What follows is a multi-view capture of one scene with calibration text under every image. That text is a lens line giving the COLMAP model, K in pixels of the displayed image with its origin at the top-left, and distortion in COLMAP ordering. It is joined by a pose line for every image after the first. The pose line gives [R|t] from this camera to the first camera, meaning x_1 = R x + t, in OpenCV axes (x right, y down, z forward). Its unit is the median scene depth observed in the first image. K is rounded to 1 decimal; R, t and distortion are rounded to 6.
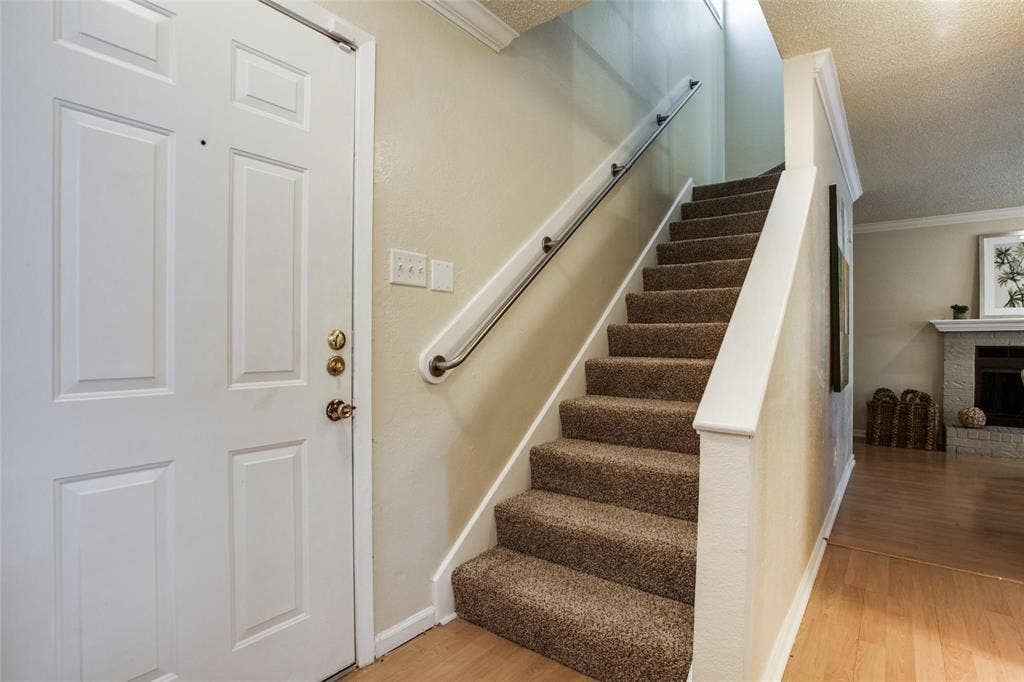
lens RADIAL K [[510.5, 0, 513.1], [0, 510.5, 344.8], [0, 0, 1]] dist [-0.063135, 0.022543]
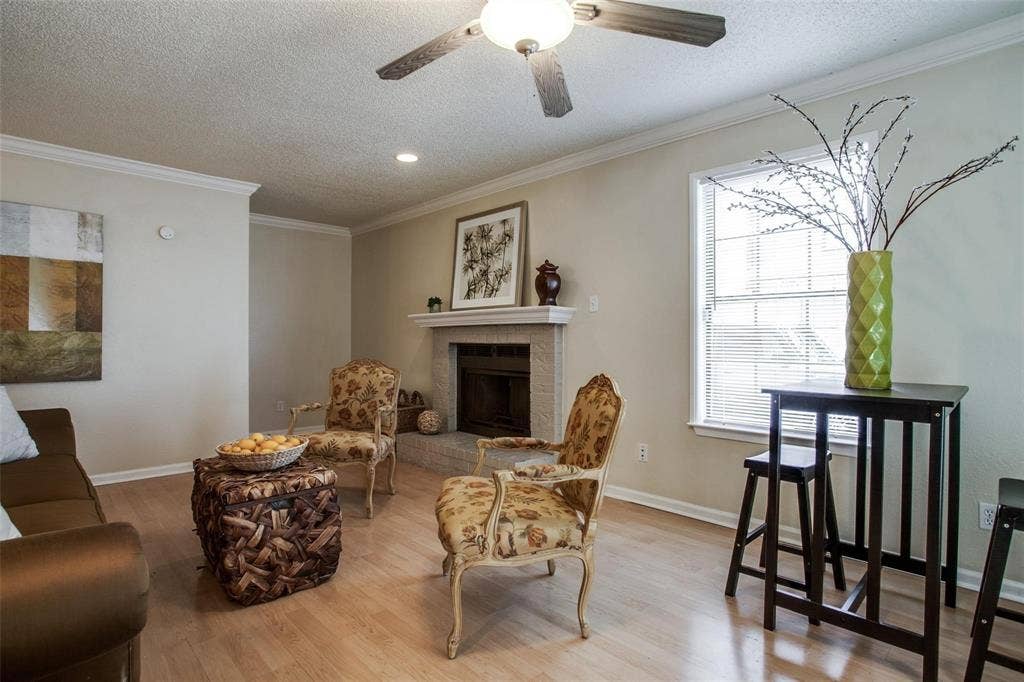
lens RADIAL K [[510.5, 0, 513.1], [0, 510.5, 344.8], [0, 0, 1]] dist [-0.063135, 0.022543]
pose [[0.989695, 0.005700, -0.143079, 1.207679], [-0.006860, 0.999947, -0.007616, 0.010905], [0.143028, 0.008519, 0.989682, 0.106070]]
